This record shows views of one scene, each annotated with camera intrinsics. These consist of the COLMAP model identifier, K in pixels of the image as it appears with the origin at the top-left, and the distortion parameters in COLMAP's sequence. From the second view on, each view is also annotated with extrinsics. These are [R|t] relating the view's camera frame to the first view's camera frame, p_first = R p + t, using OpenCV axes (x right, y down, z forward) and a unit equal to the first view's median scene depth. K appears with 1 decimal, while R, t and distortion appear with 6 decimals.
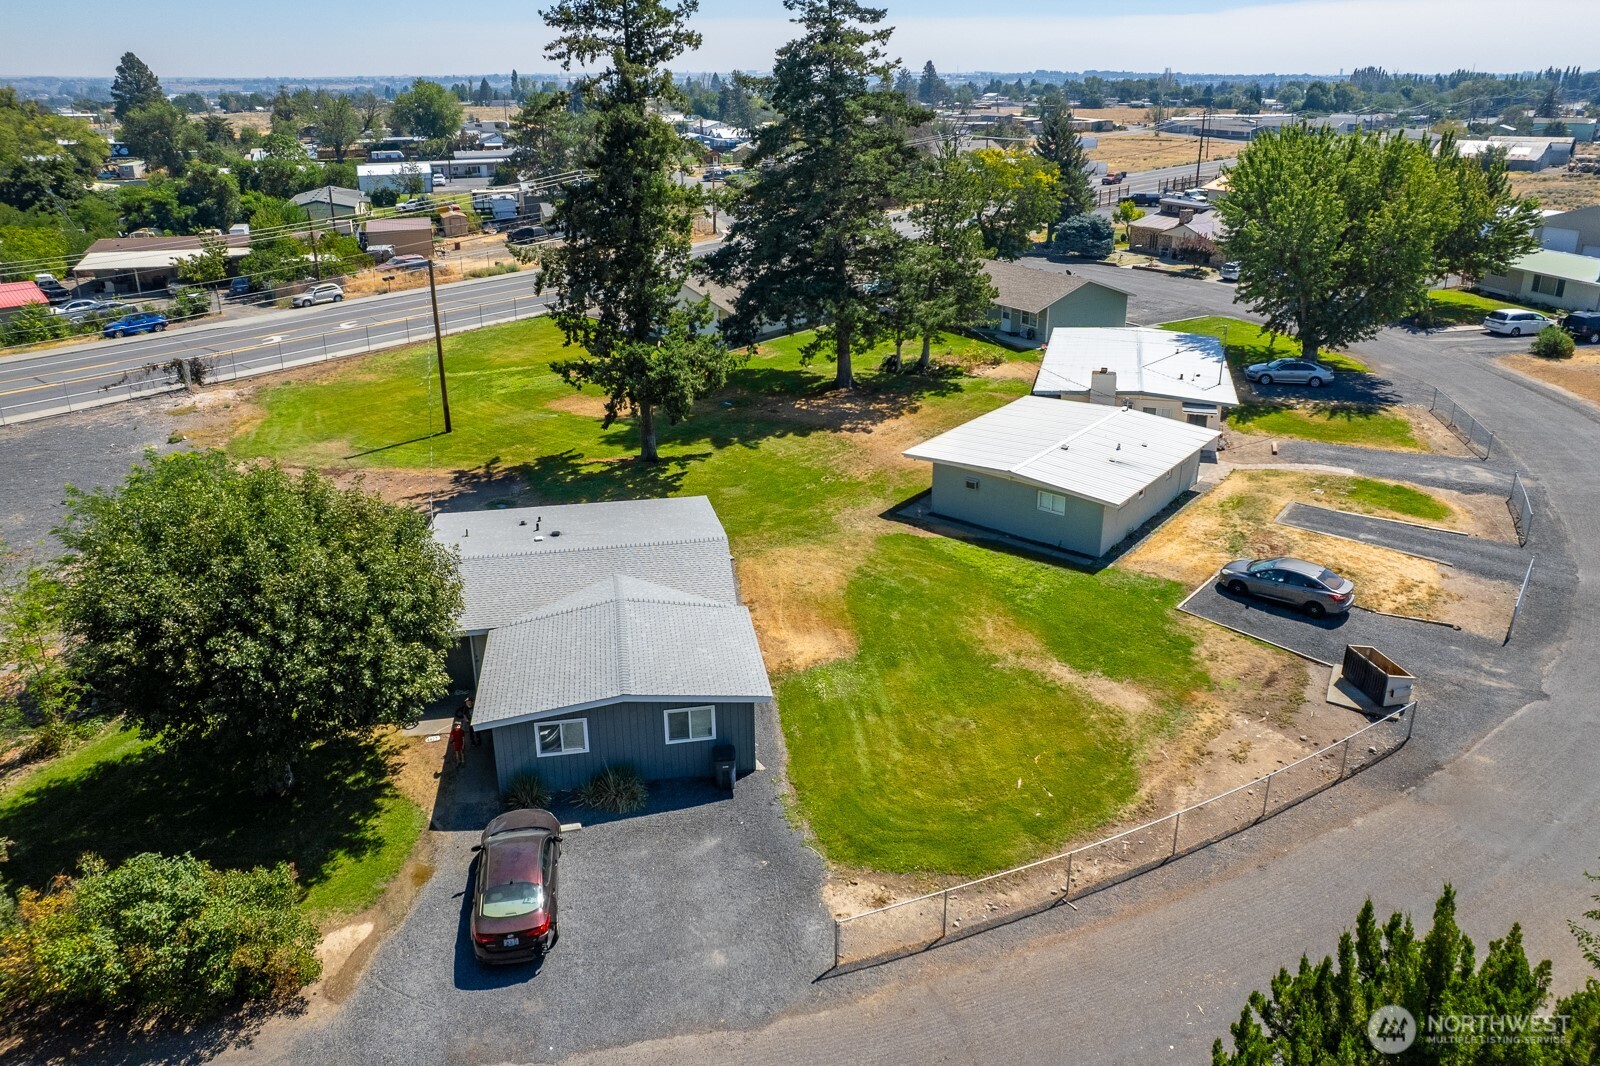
lens RADIAL K [[1096.9, 0, 792.2], [0, 1096.9, 459.3], [0, 0, 1]] dist [-0.064663, 0.086321]
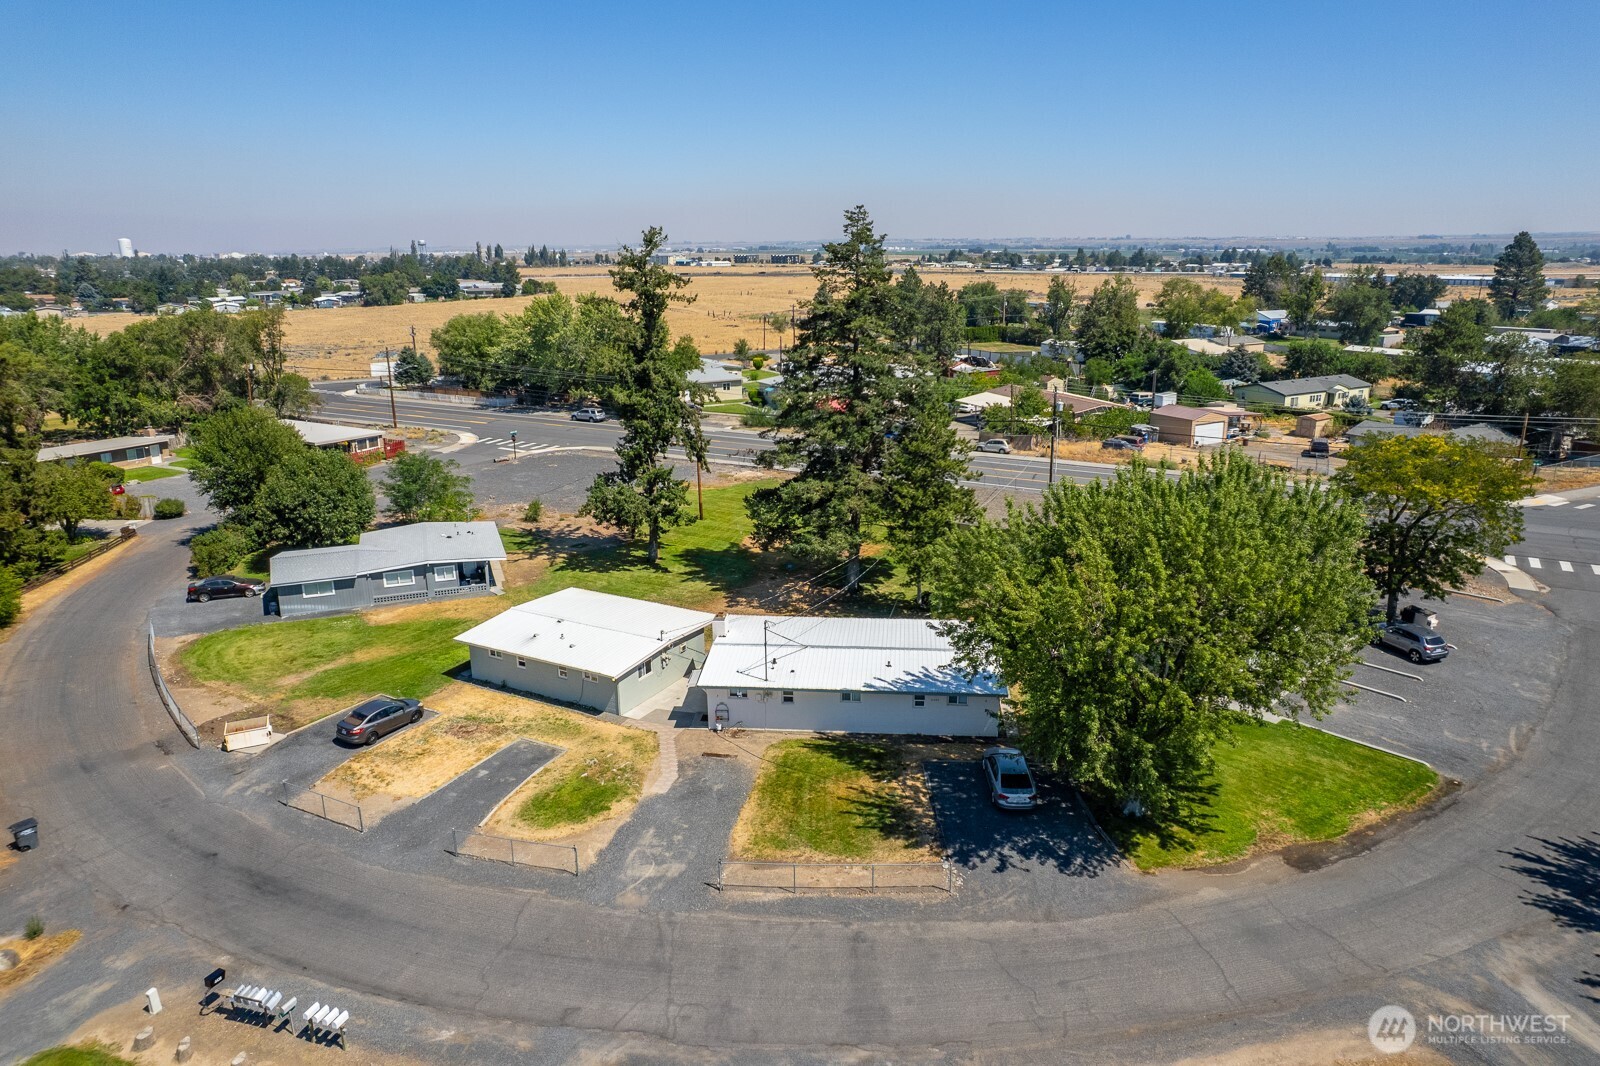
lens RADIAL K [[1023.7, 0, 803.5], [0, 1023.7, 533.7], [0, 0, 1]] dist [-0.063444, 0.067258]
pose [[0.195643, 0.275356, -0.941224, 1.307618], [-0.318635, 0.925546, 0.204538, -0.412701], [0.927467, 0.259891, 0.268815, 0.830888]]
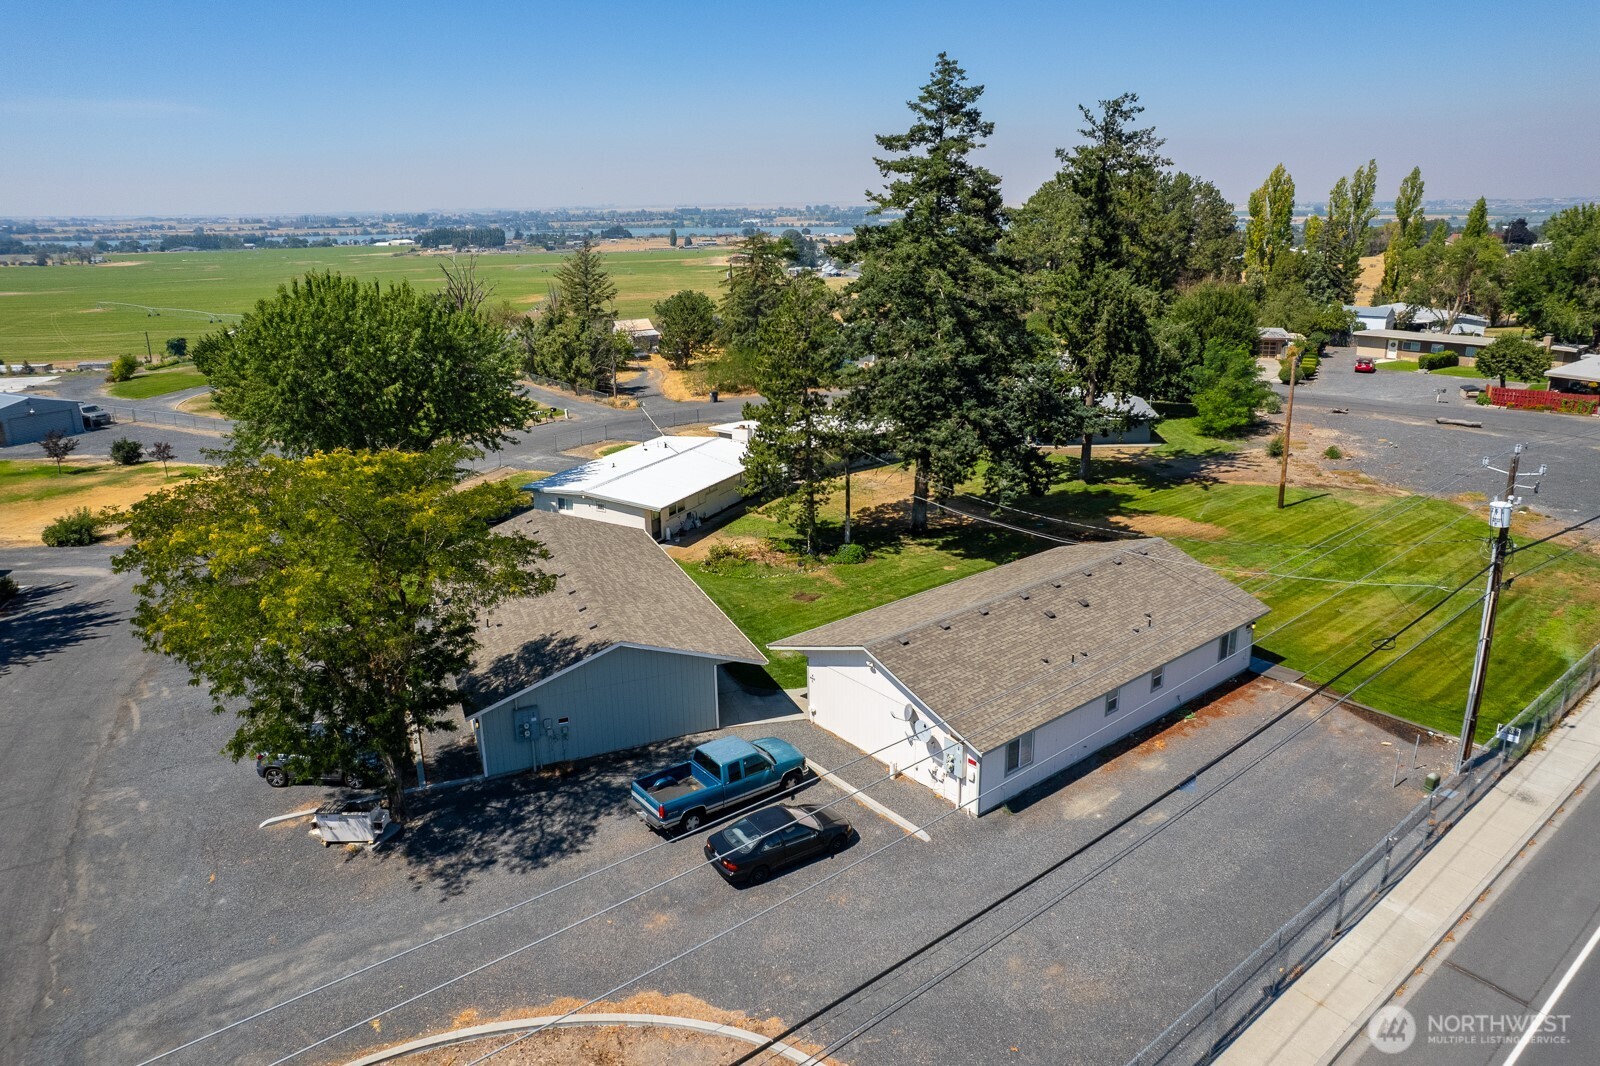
lens RADIAL K [[1044.9, 0, 806.1], [0, 1044.9, 512.3], [0, 0, 1]] dist [-0.067275, 0.073268]
pose [[-0.985606, -0.028998, 0.166555, -0.006169], [0.074684, 0.809157, 0.582827, -0.778497], [-0.151670, 0.586877, -0.795344, 2.189060]]
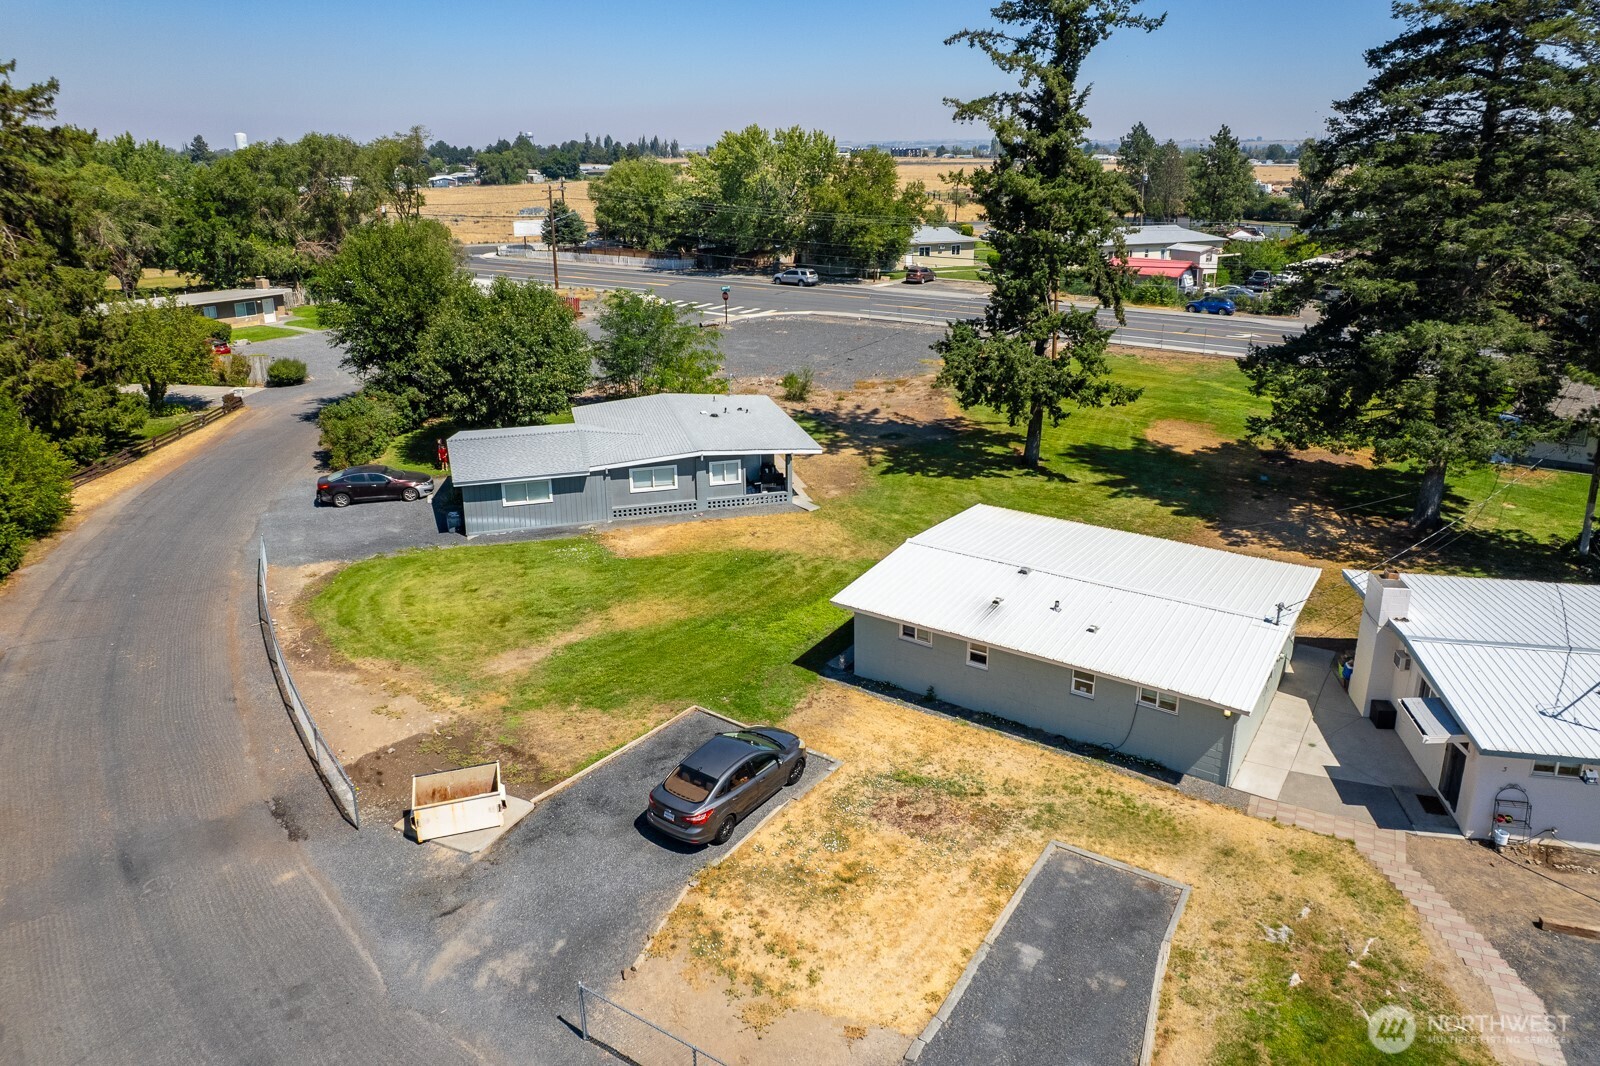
lens RADIAL K [[1051.0, 0, 805.2], [0, 1051.0, 471.5], [0, 0, 1]] dist [-0.047143, 0.034671]
pose [[0.100590, 0.304643, -0.947140, 0.758814], [-0.323916, 0.910132, 0.258339, -0.173298], [0.940723, 0.280807, 0.190229, 0.663389]]
